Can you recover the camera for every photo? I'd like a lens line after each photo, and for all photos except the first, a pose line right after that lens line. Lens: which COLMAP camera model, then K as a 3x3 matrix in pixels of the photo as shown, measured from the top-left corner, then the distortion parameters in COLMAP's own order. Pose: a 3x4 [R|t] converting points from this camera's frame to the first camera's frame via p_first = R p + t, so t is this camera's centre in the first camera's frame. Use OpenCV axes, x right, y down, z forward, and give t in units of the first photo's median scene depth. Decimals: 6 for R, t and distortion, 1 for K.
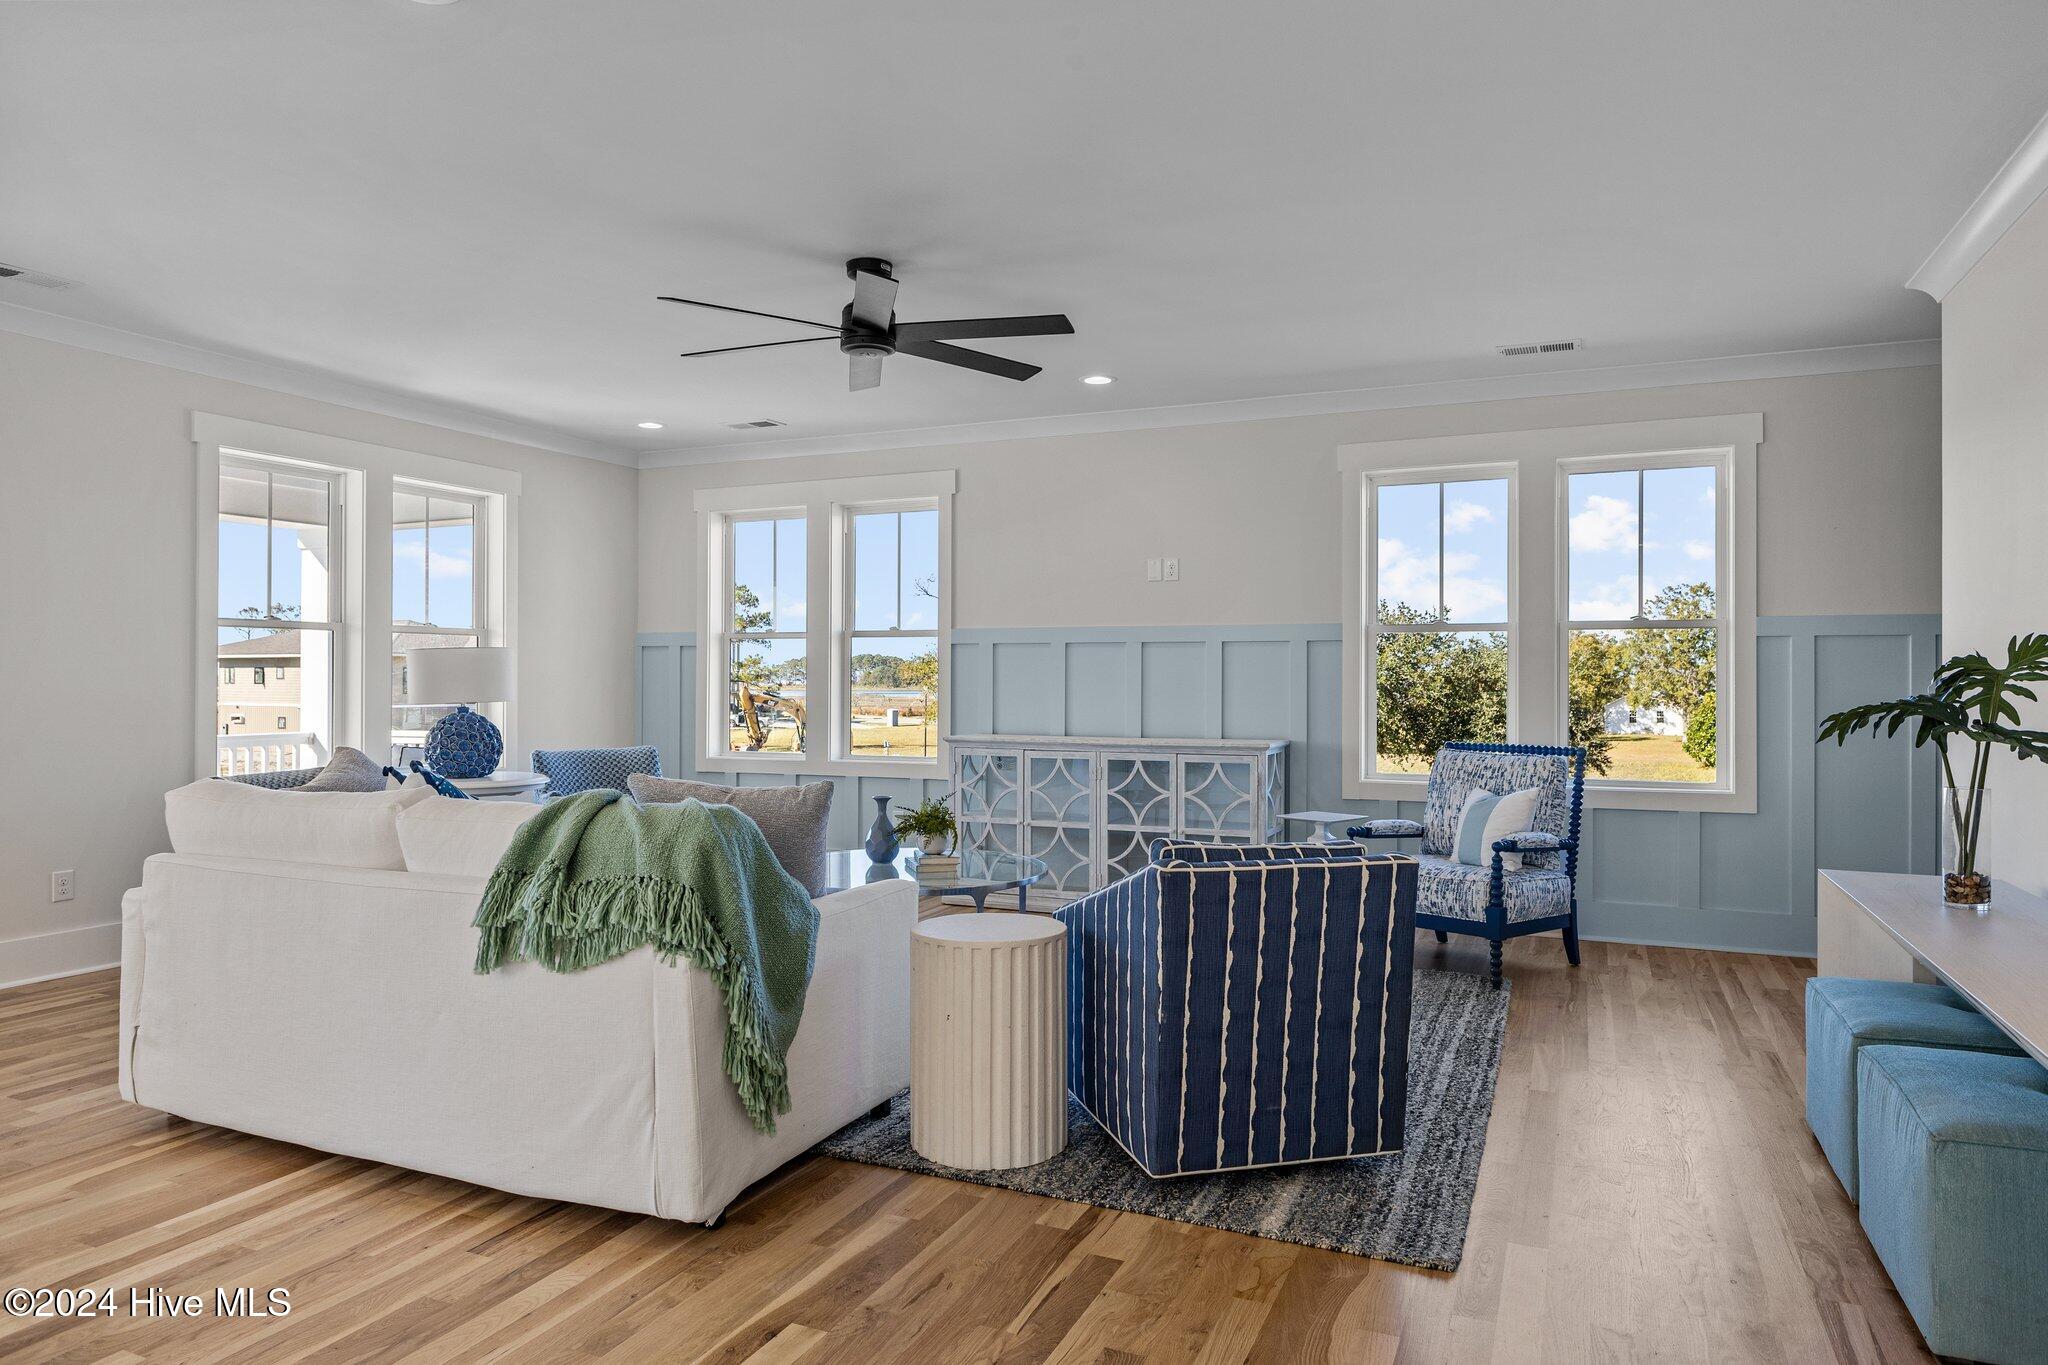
lens RADIAL K [[1272.3, 0, 1038.5], [0, 1272.3, 652.8], [0, 0, 1]] dist [0.078432, -0.078446]
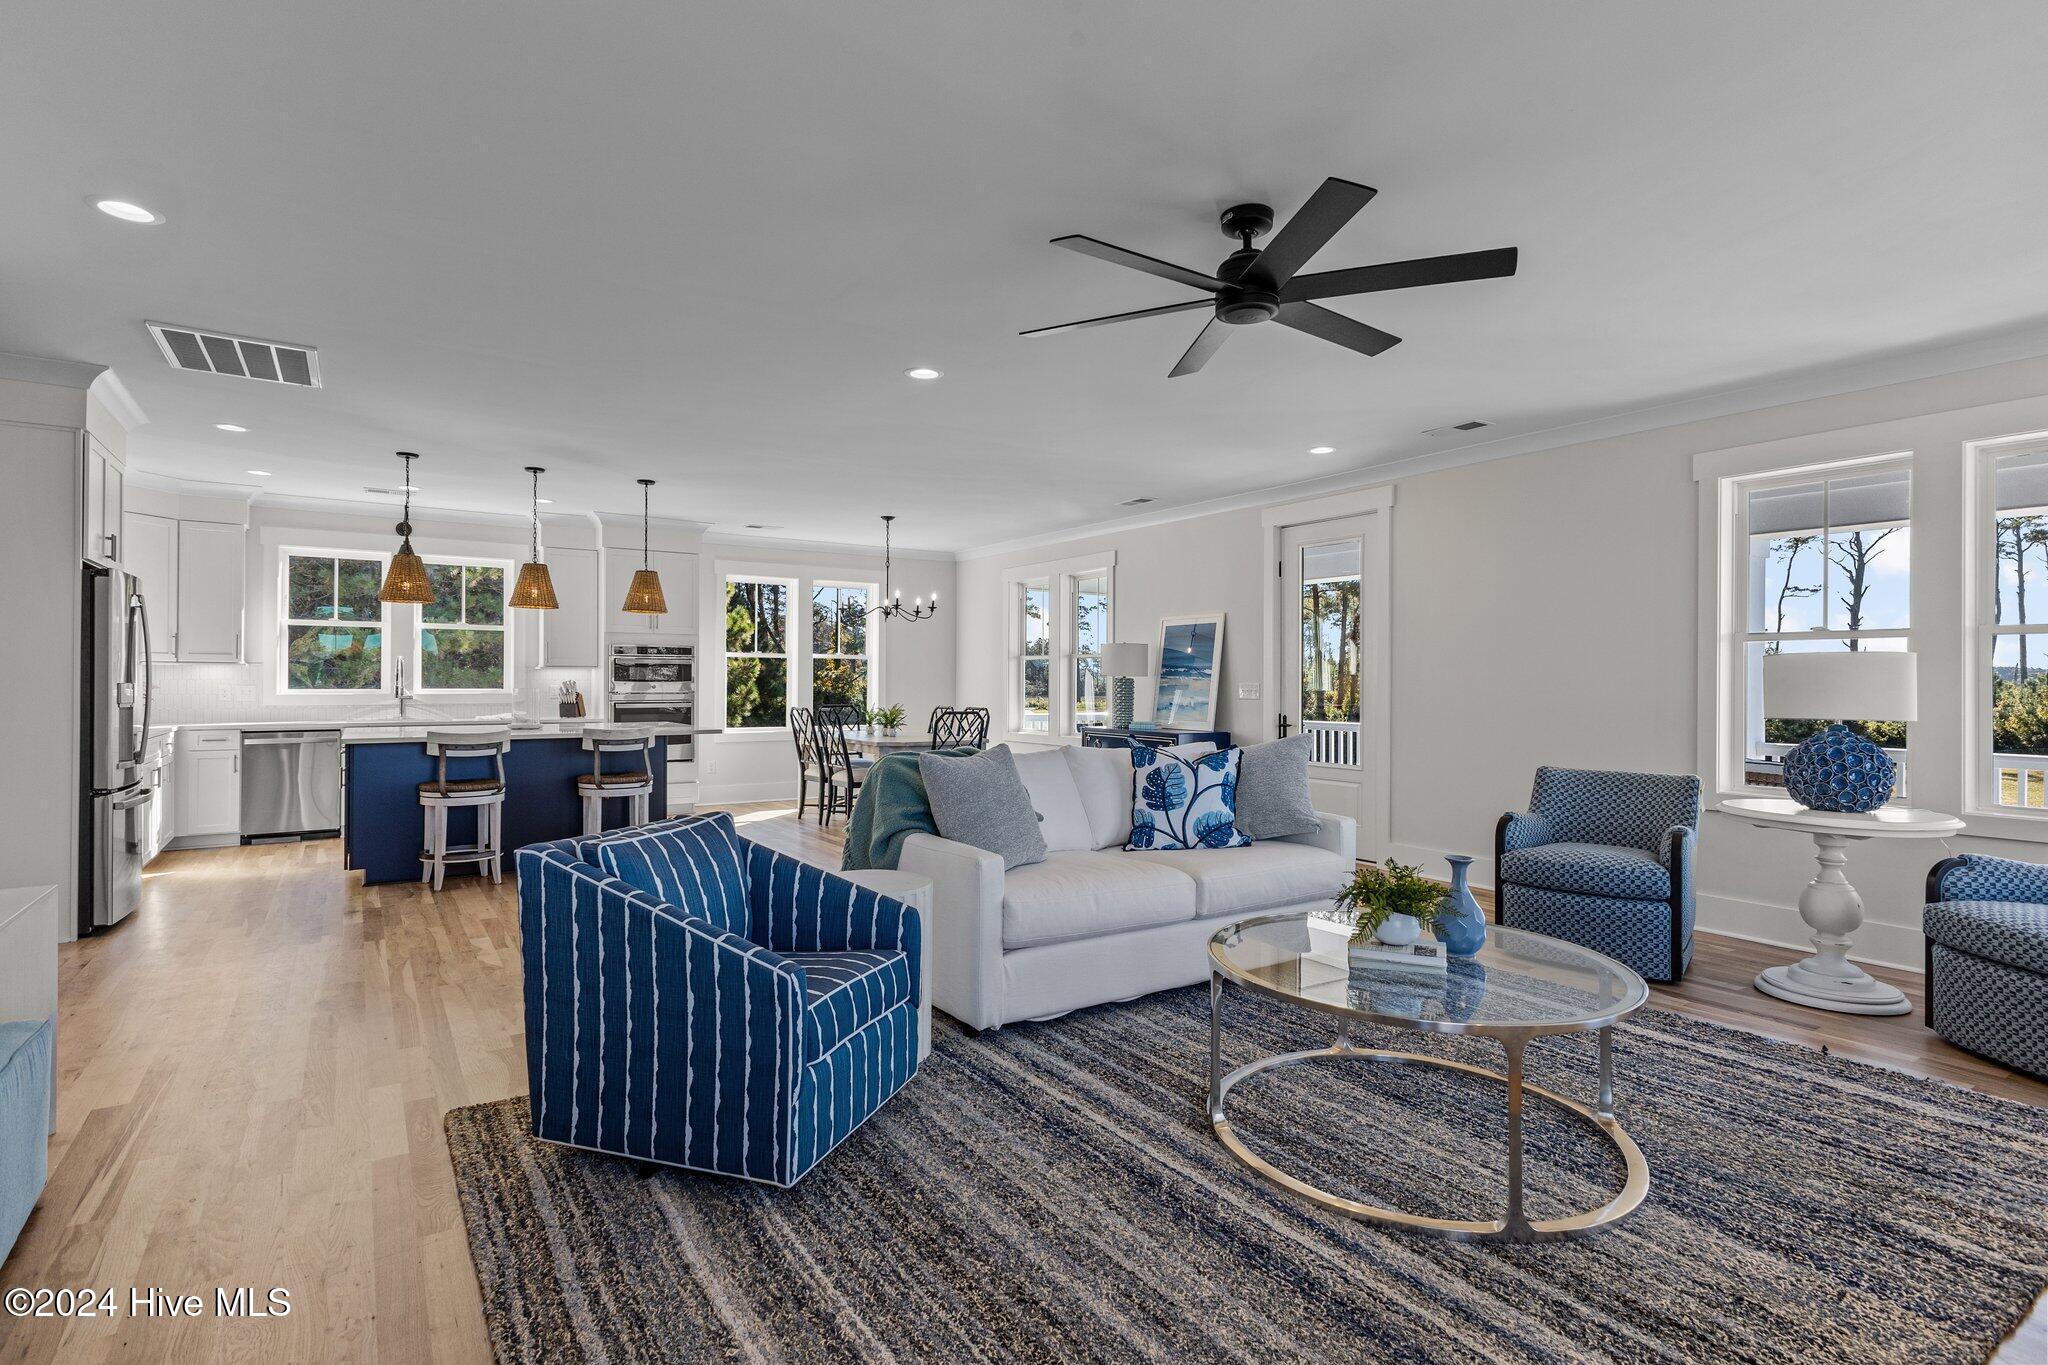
lens RADIAL K [[1001.1, 0, 1024.0], [0, 1001.1, 682.5], [0, 0, 1]] dist [0.015532, 0.000316]
pose [[-0.537477, -0.002808, -0.843273, 0.366447], [0.005837, 0.999958, -0.007050, 0.016725], [0.843258, -0.008711, -0.537439, 0.863677]]
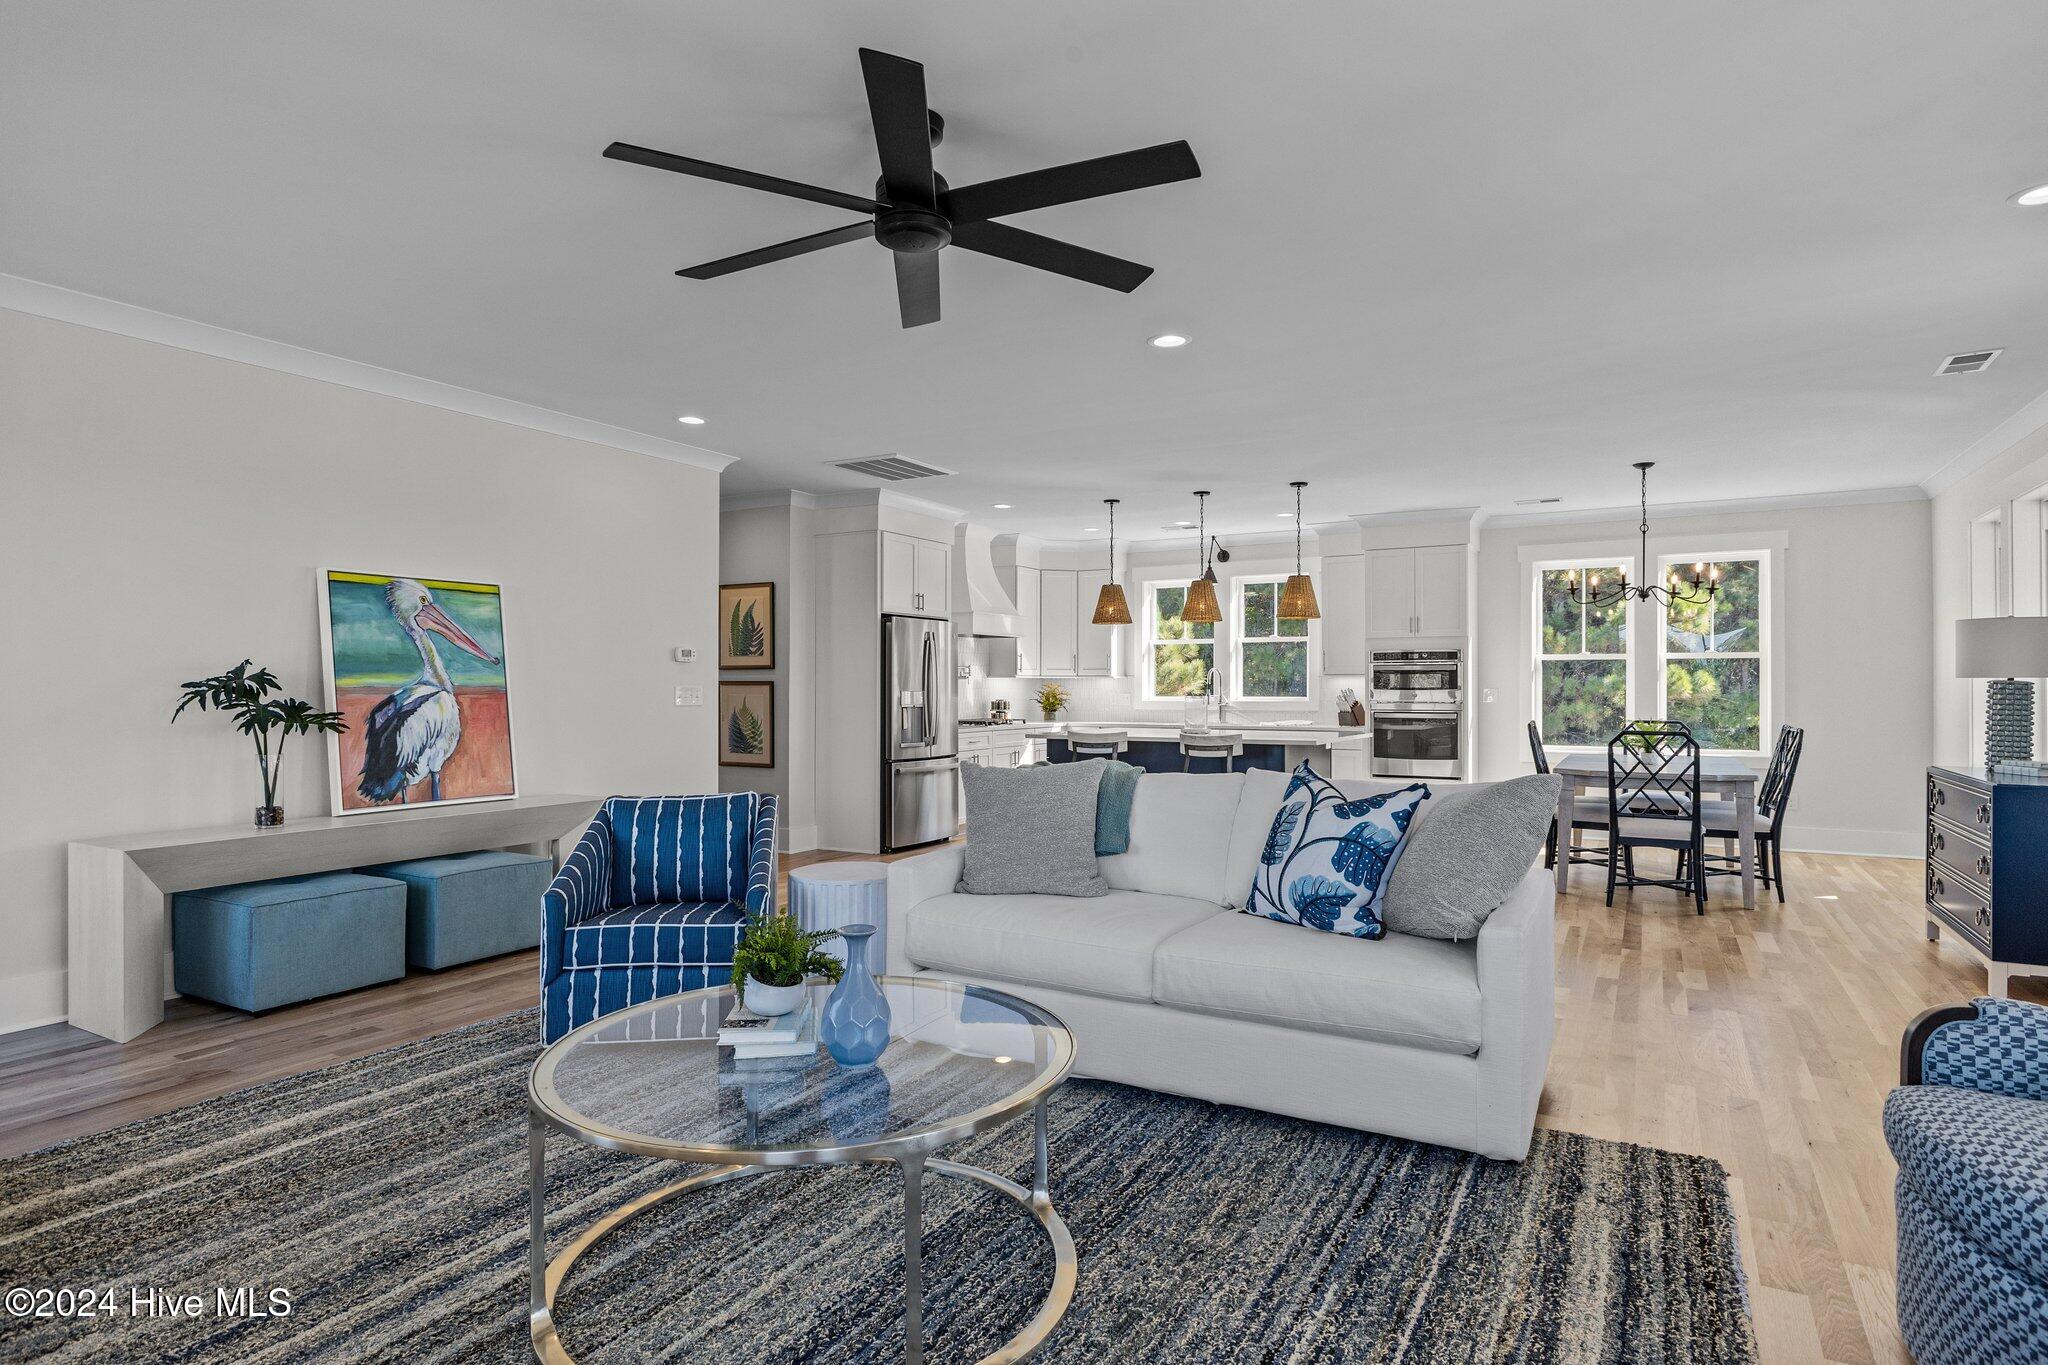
lens RADIAL K [[1093.6, 0, 1030.2], [0, 1093.6, 686.8], [0, 0, 1]] dist [-0.012358, -0.000621]
pose [[-0.995015, -0.001741, 0.099714, -0.182777], [-0.003156, 0.999897, -0.014036, 0.020347], [-0.099680, -0.014280, -0.994917, 1.116734]]
